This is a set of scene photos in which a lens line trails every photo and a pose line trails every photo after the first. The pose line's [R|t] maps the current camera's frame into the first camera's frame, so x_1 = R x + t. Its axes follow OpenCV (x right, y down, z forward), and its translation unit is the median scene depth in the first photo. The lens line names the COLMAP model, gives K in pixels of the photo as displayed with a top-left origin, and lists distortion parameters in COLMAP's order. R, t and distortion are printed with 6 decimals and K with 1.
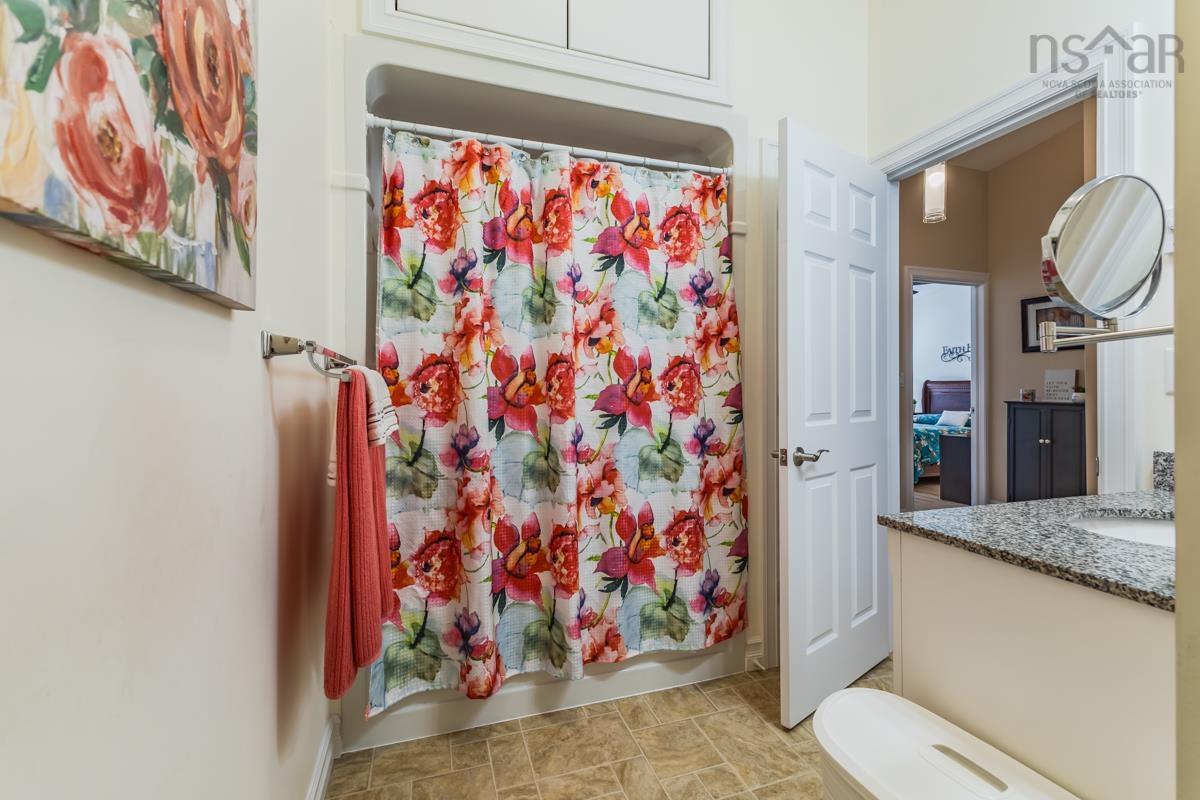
lens RADIAL K [[523.9, 0, 600.8], [0, 523.9, 391.7], [0, 0, 1]] dist [0.015867, -0.006472]
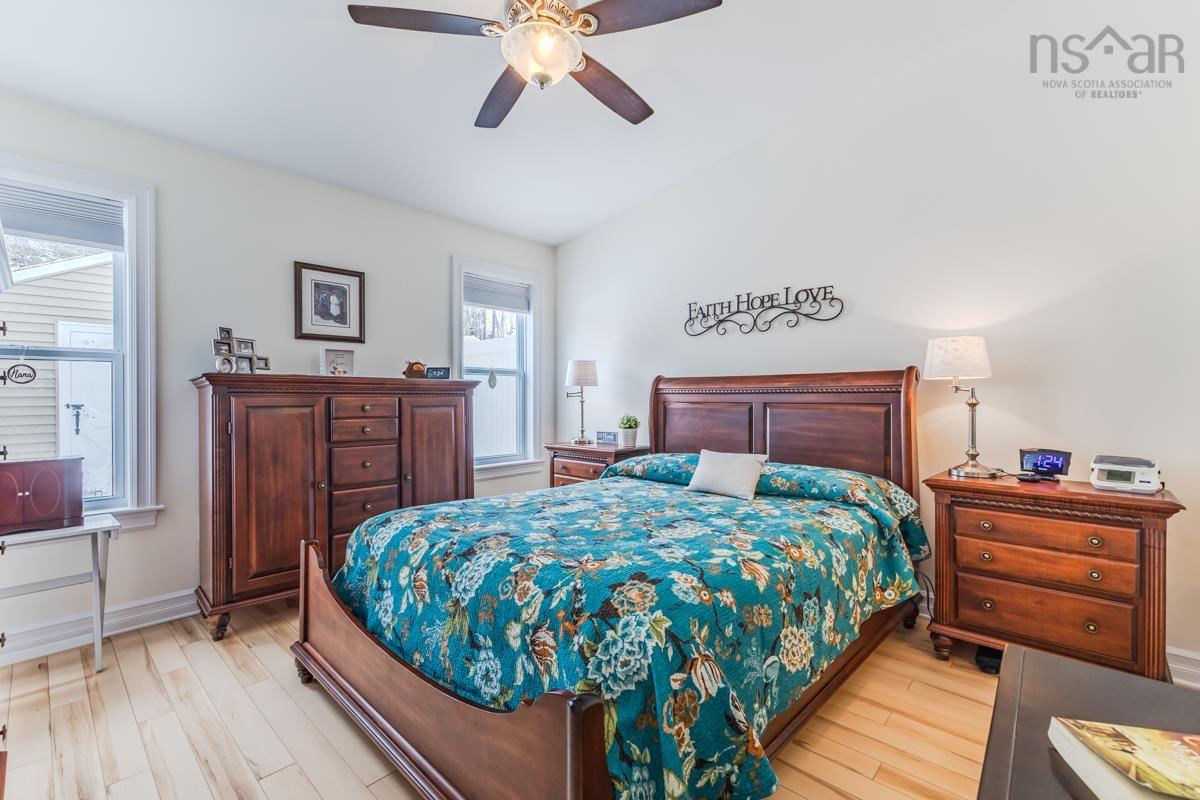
lens RADIAL K [[523.9, 0, 600.8], [0, 523.9, 391.7], [0, 0, 1]] dist [0.015867, -0.006472]
pose [[0.878581, 0.001945, 0.477590, 0.372152], [0.000041, 0.999991, -0.004149, -0.006849], [-0.477594, 0.003665, 0.878573, 0.648508]]
